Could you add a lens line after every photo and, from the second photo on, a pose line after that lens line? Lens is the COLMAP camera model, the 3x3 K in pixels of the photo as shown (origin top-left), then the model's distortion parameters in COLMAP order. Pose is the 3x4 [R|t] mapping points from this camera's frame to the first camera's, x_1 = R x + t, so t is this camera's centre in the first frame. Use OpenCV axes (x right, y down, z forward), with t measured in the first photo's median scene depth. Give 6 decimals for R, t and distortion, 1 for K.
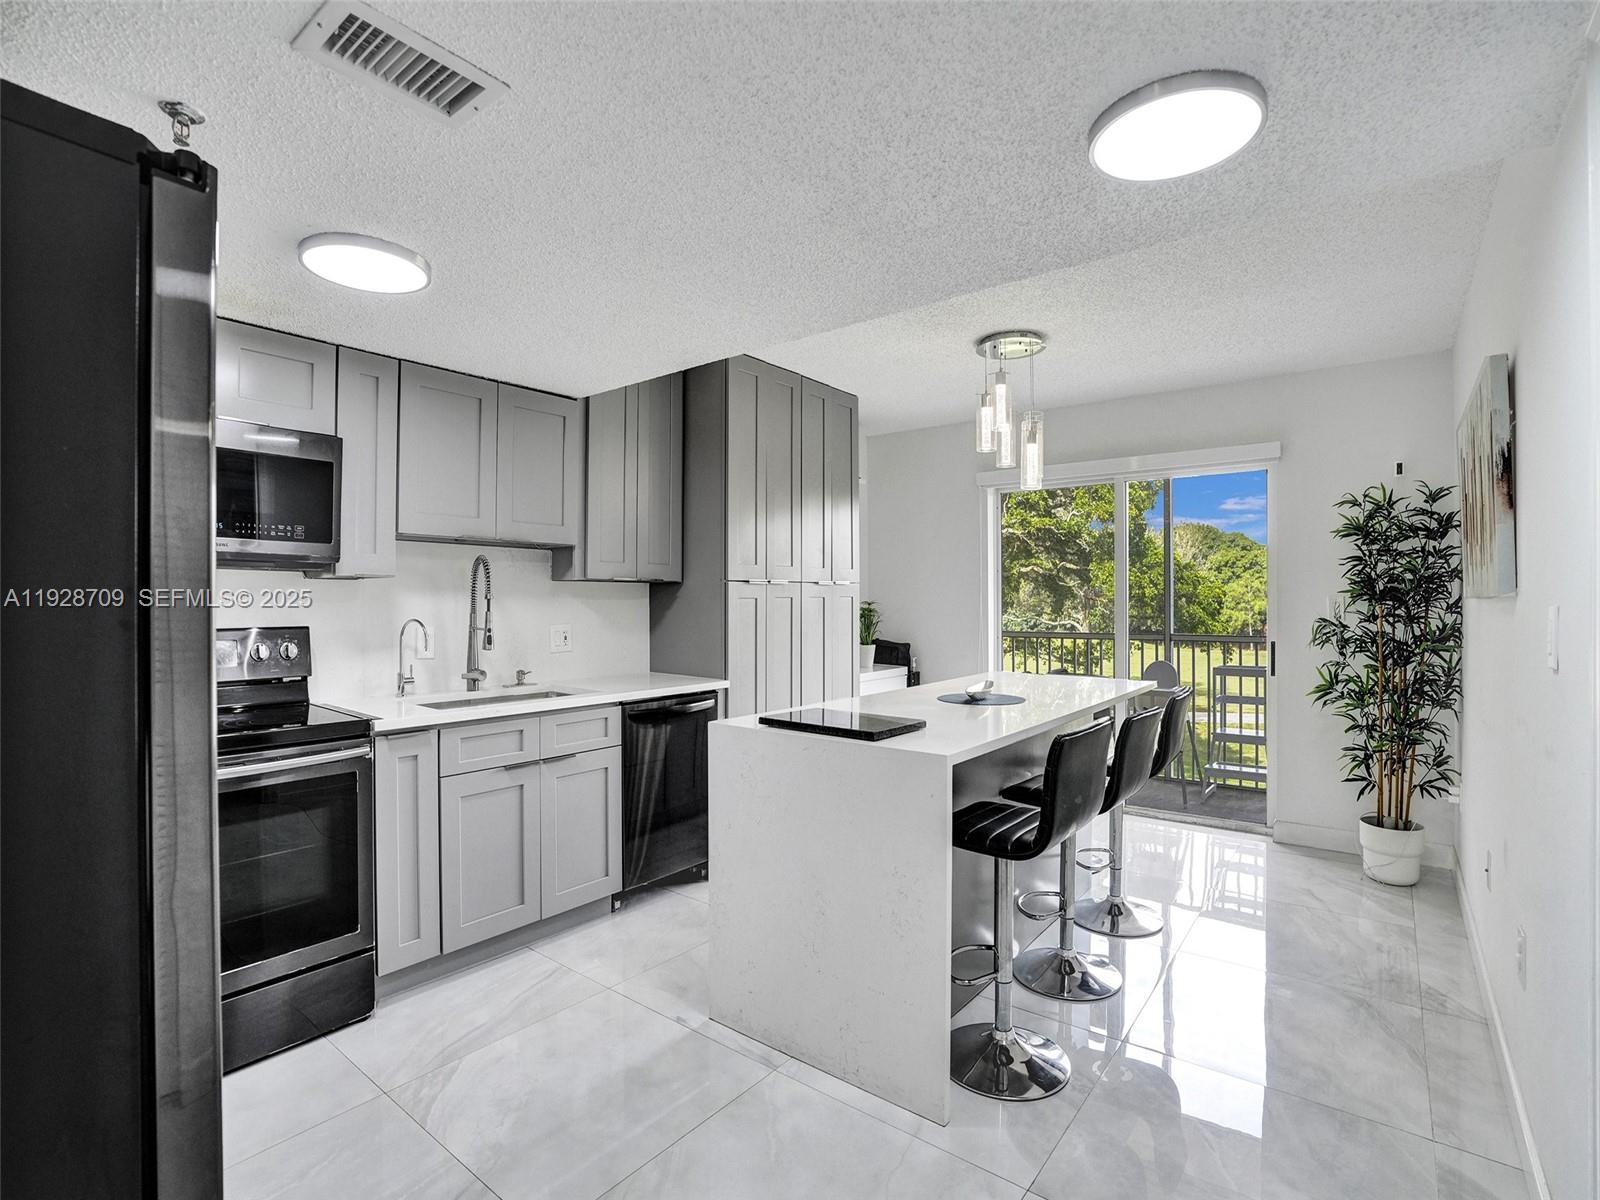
lens RADIAL K [[758.1, 0, 806.8], [0, 758.1, 600.2], [0, 0, 1]] dist [-0.002008, 0.000281]
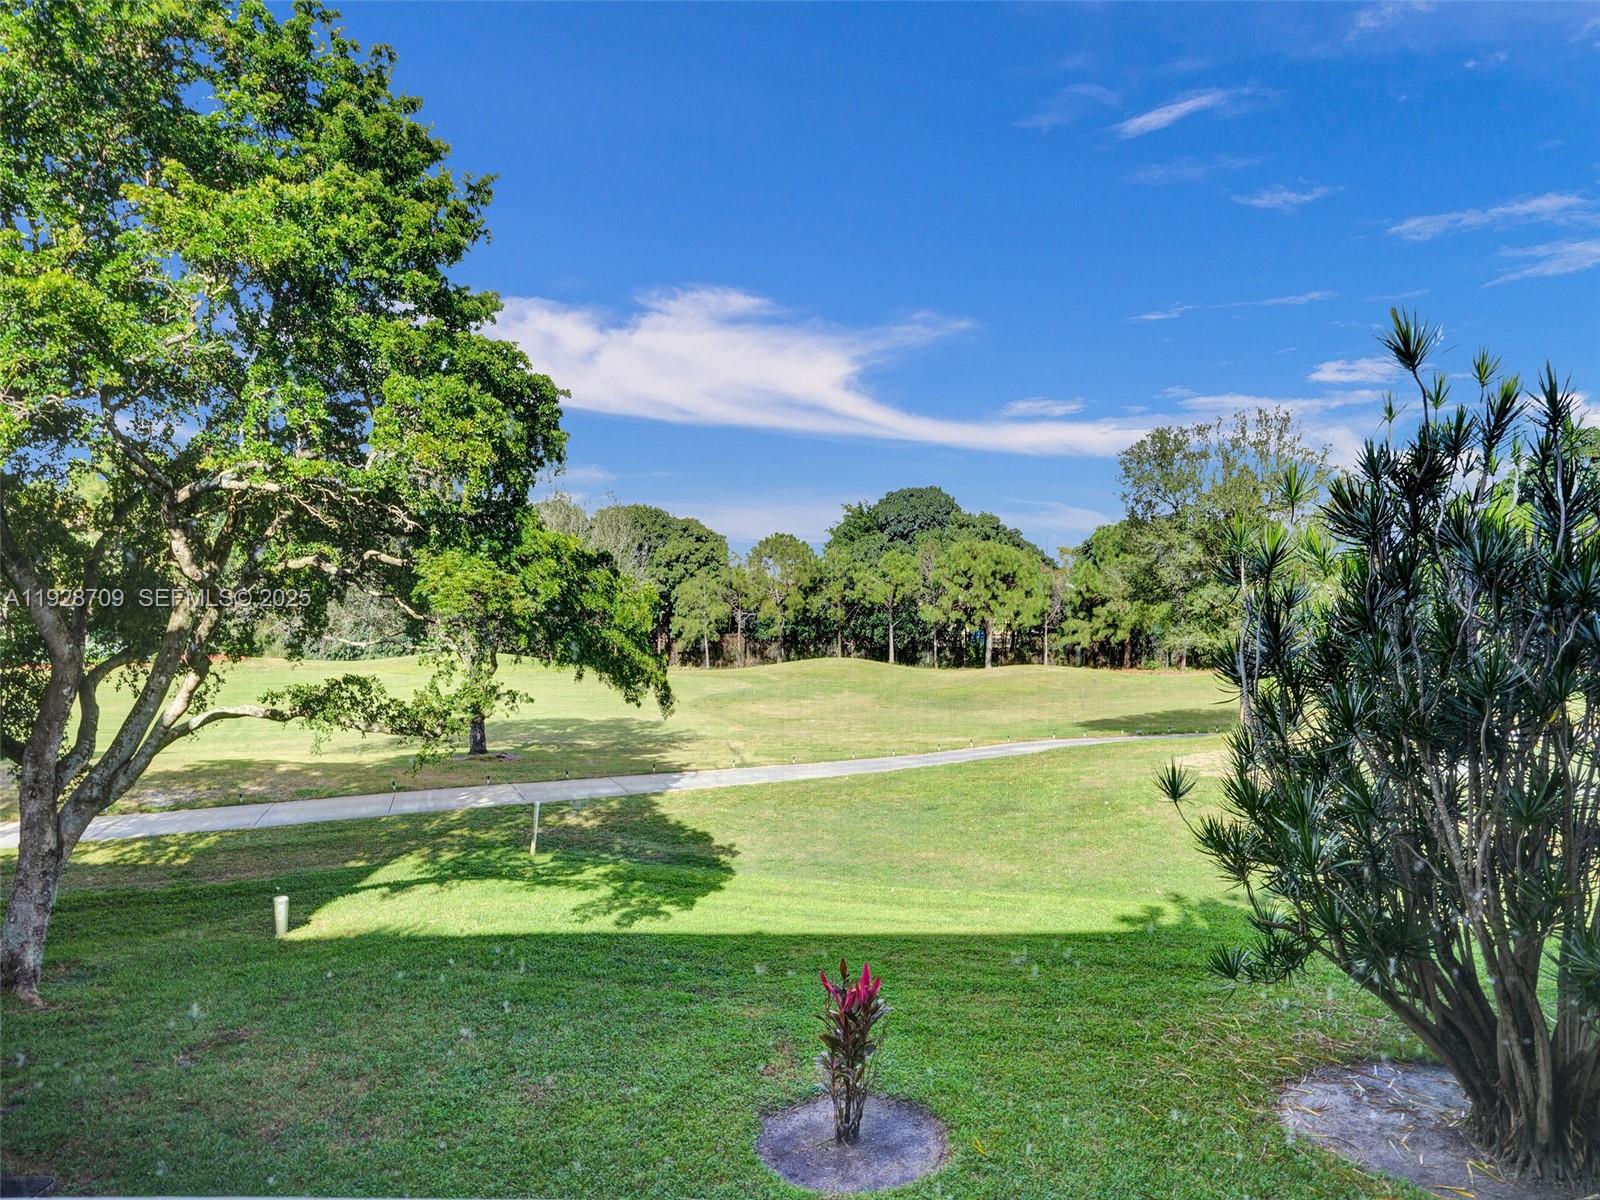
lens RADIAL K [[1070.6, 0, 797.7], [0, 1070.6, 598.5], [0, 0, 1]] dist [0.005162, 0.003011]
pose [[0.817324, 0.000692, 0.576177, 0.864529], [0.002170, 0.999988, -0.004279, -0.076585], [-0.576174, 0.004747, 0.817313, 1.345039]]
